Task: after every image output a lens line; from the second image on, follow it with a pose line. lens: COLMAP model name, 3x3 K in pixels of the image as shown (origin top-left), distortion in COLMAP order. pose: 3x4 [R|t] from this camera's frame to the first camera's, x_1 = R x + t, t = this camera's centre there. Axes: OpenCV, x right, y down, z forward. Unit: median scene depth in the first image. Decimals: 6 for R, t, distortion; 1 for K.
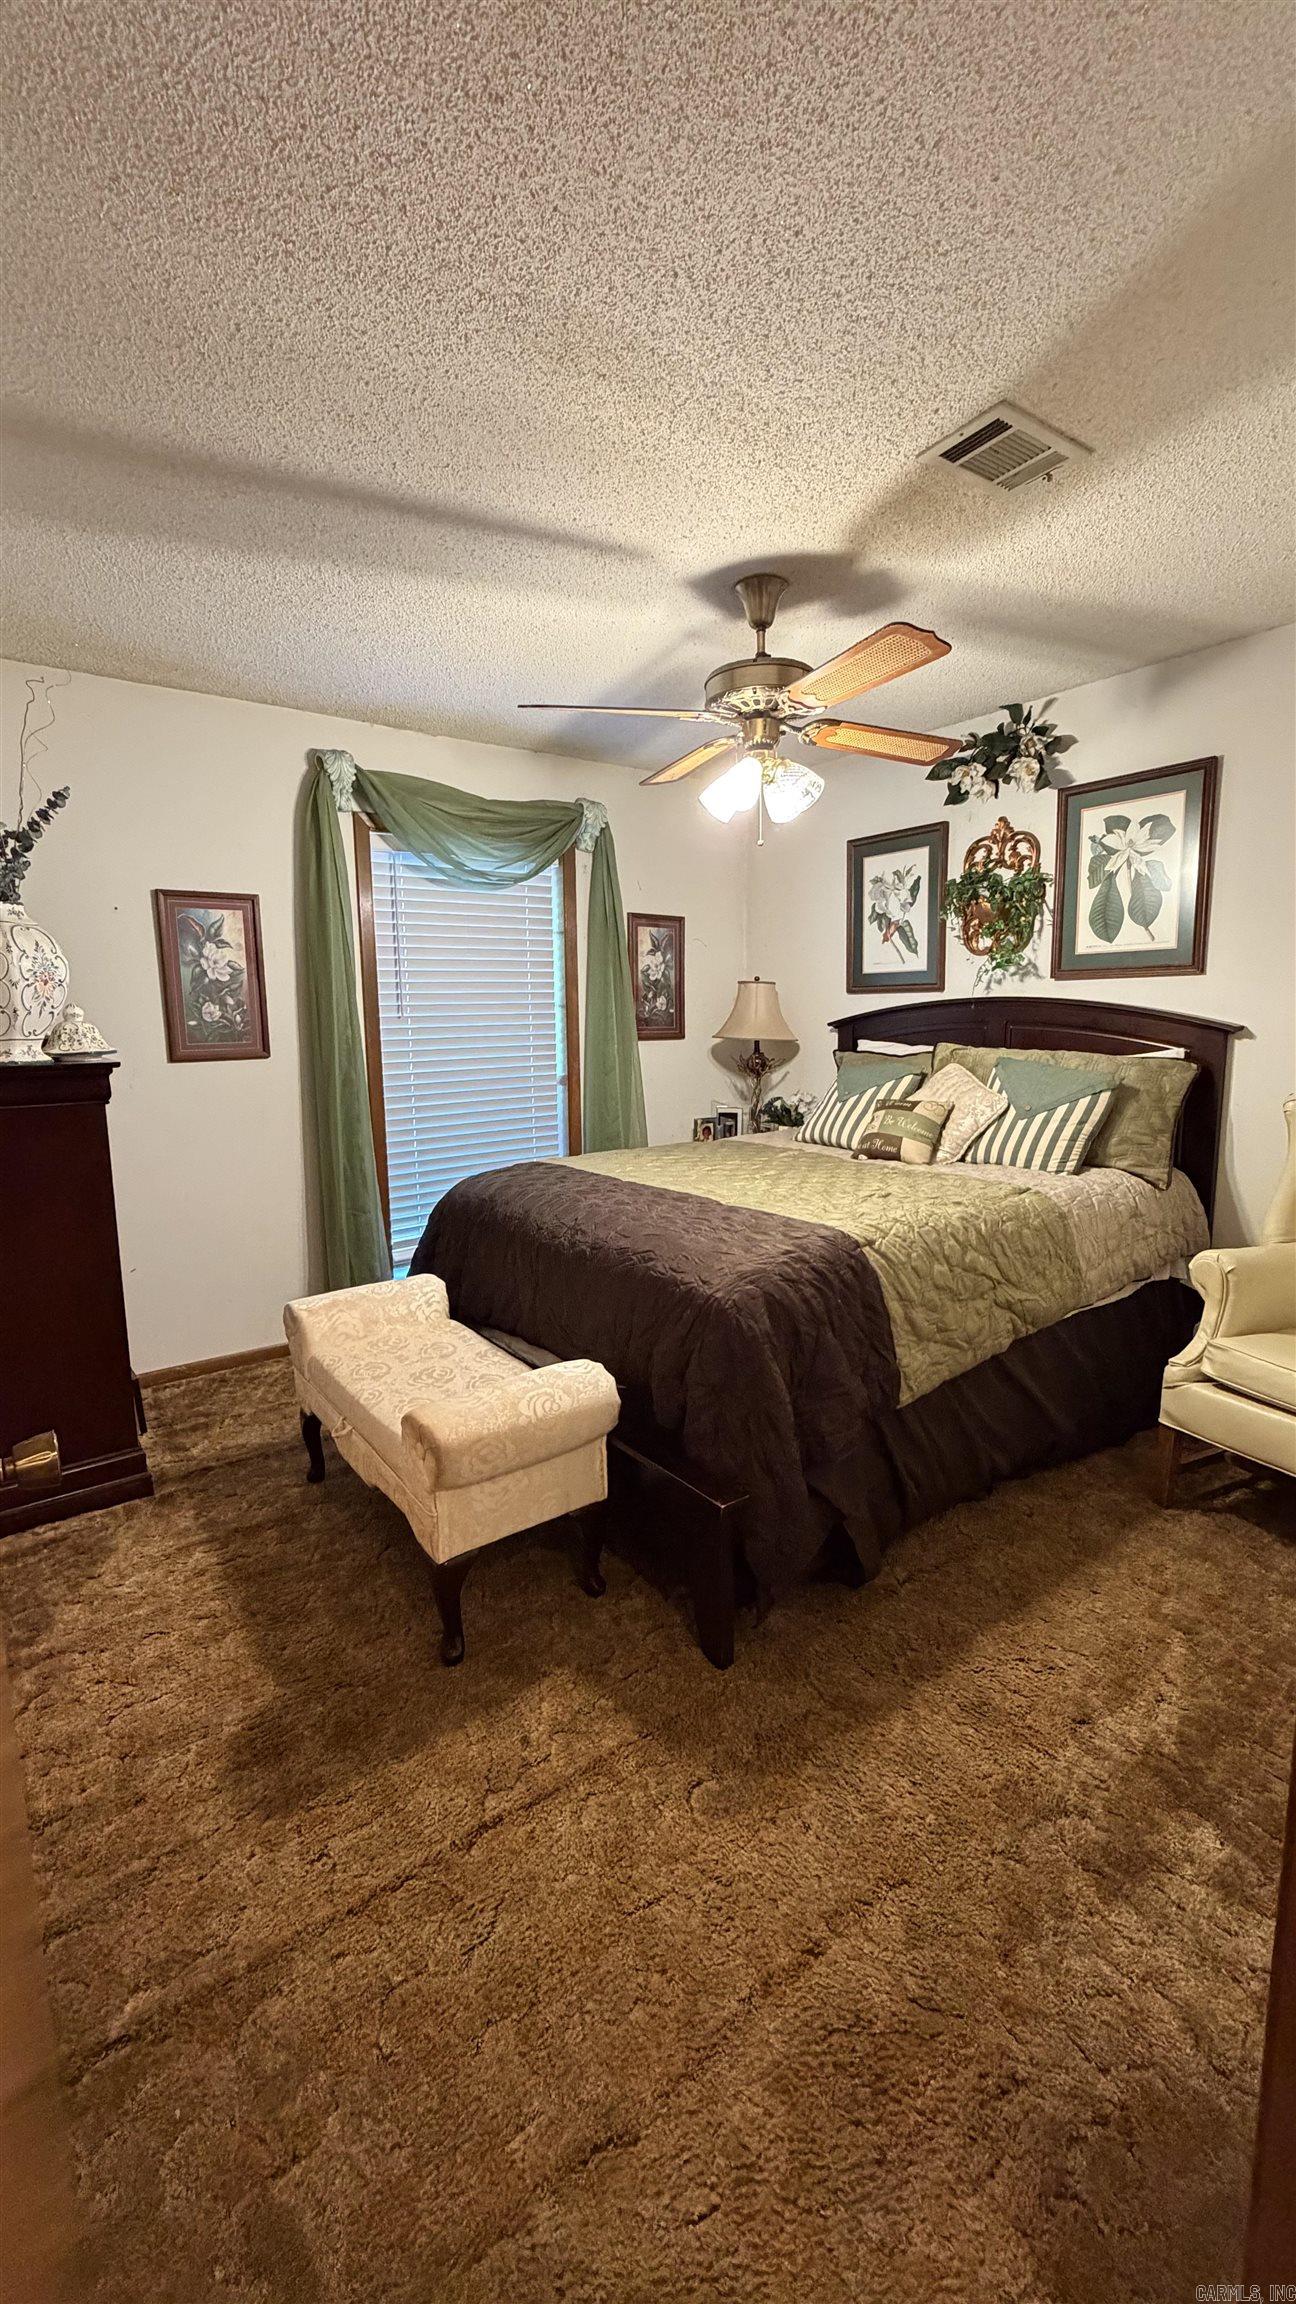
lens RADIAL K [[918.6, 0, 648.0], [0, 918.6, 1143.9], [0, 0, 1]] dist [0.000038, -0.000232]
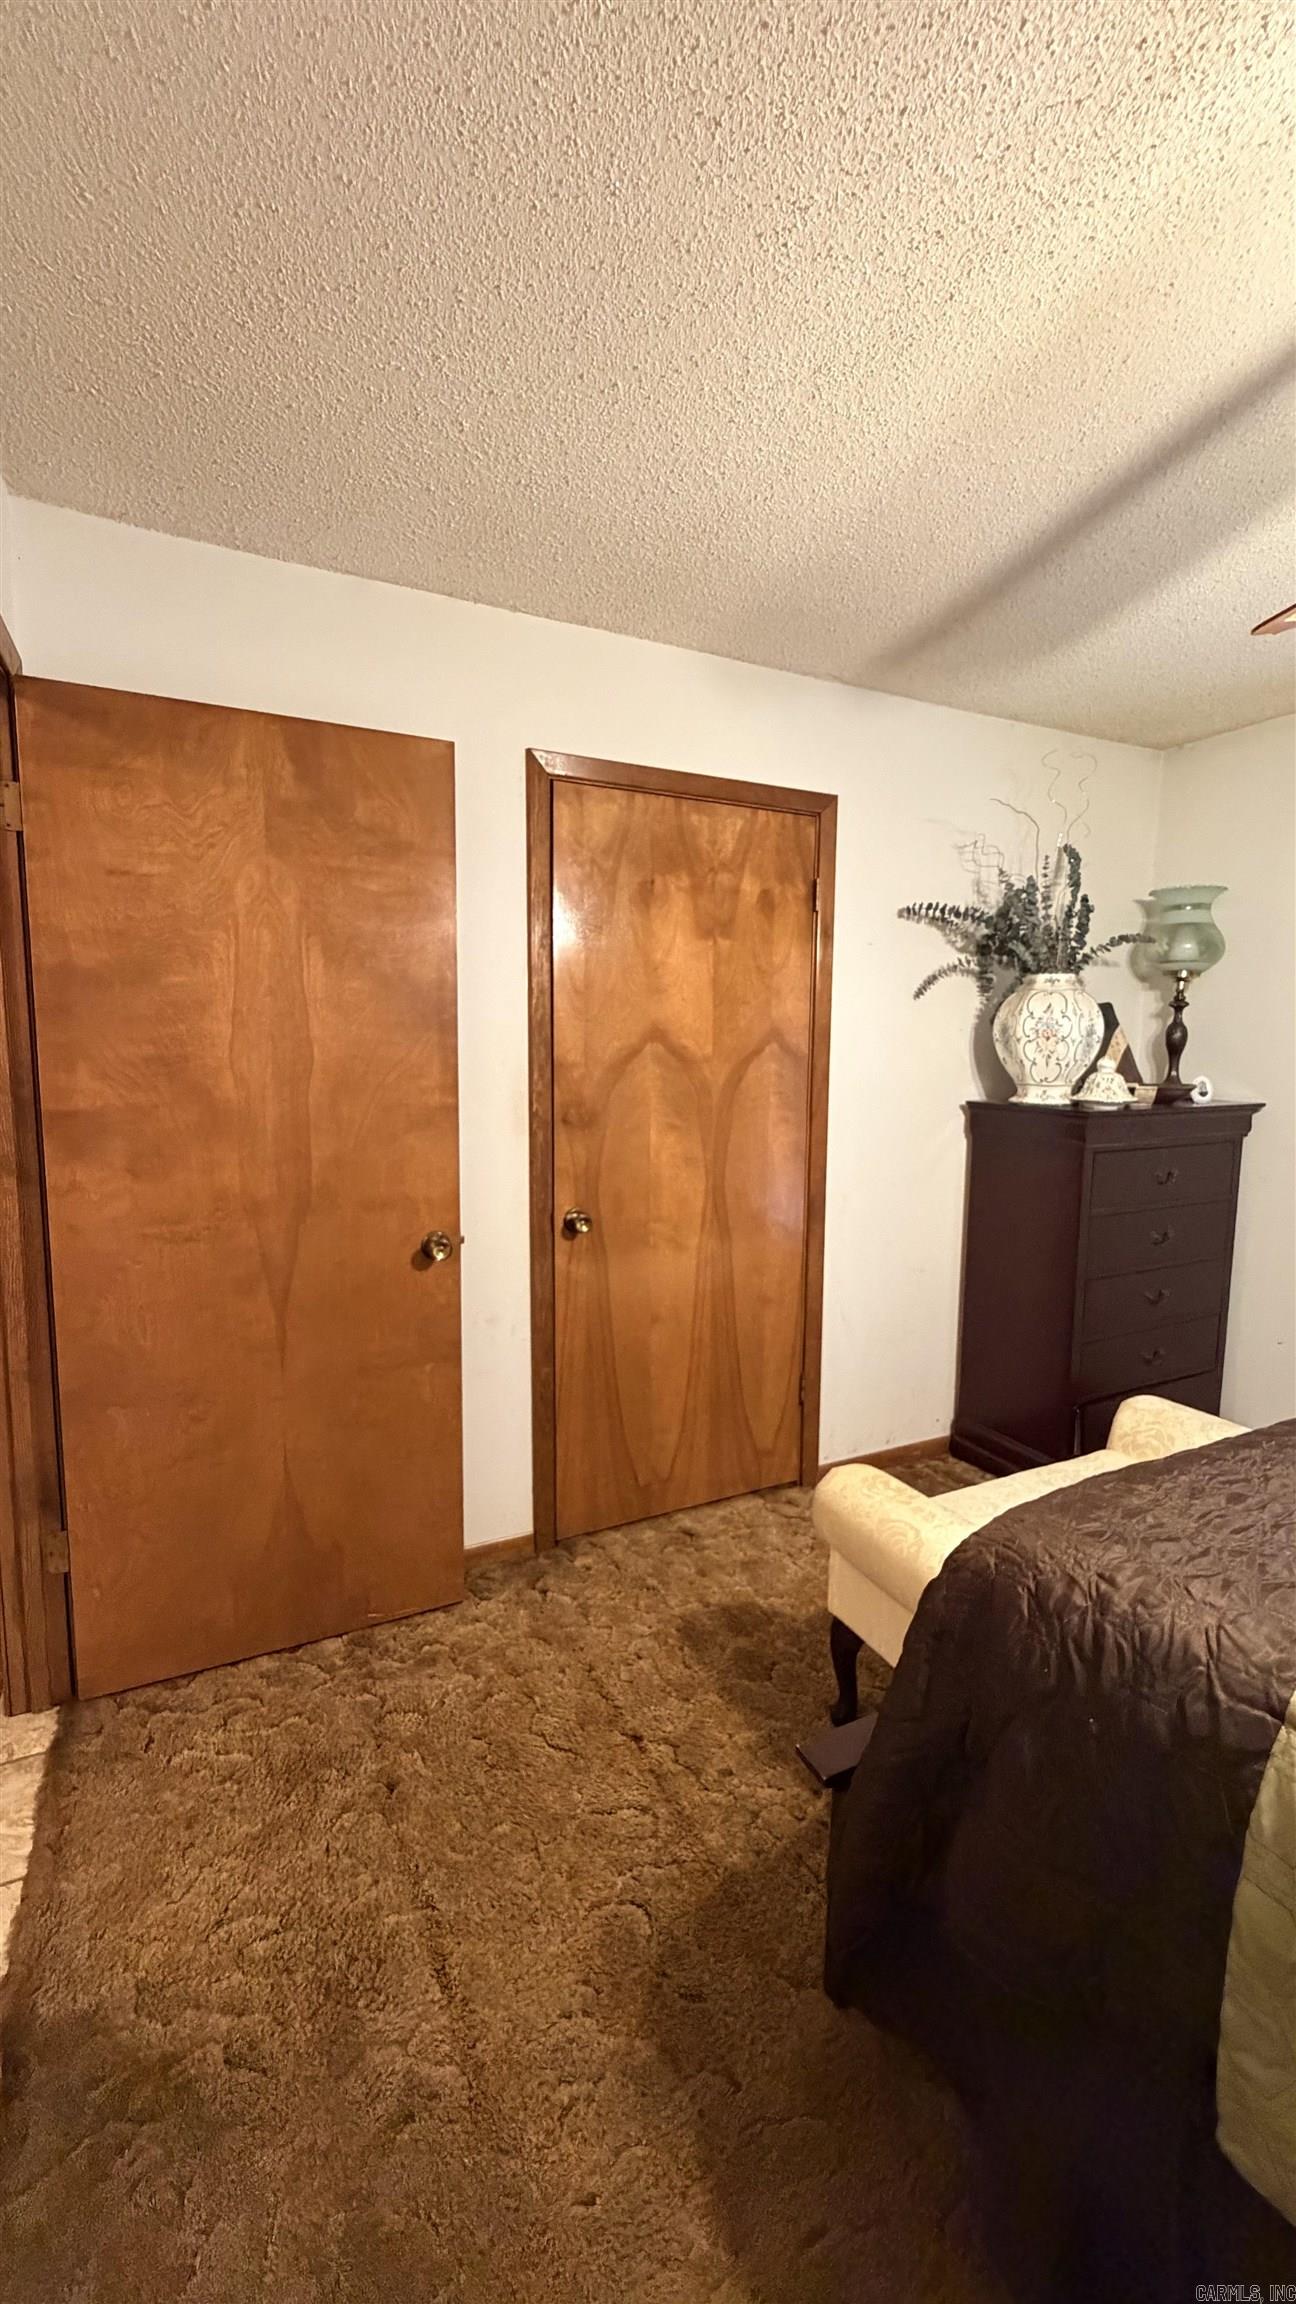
lens RADIAL K [[918.6, 0, 648.0], [0, 918.6, 1143.9], [0, 0, 1]] dist [0.000038, -0.000232]
pose [[-0.175859, 0.124499, -0.976511, 0.817182], [-0.149594, 0.977070, 0.151511, -0.196336], [0.972983, 0.172725, -0.153202, 0.949691]]
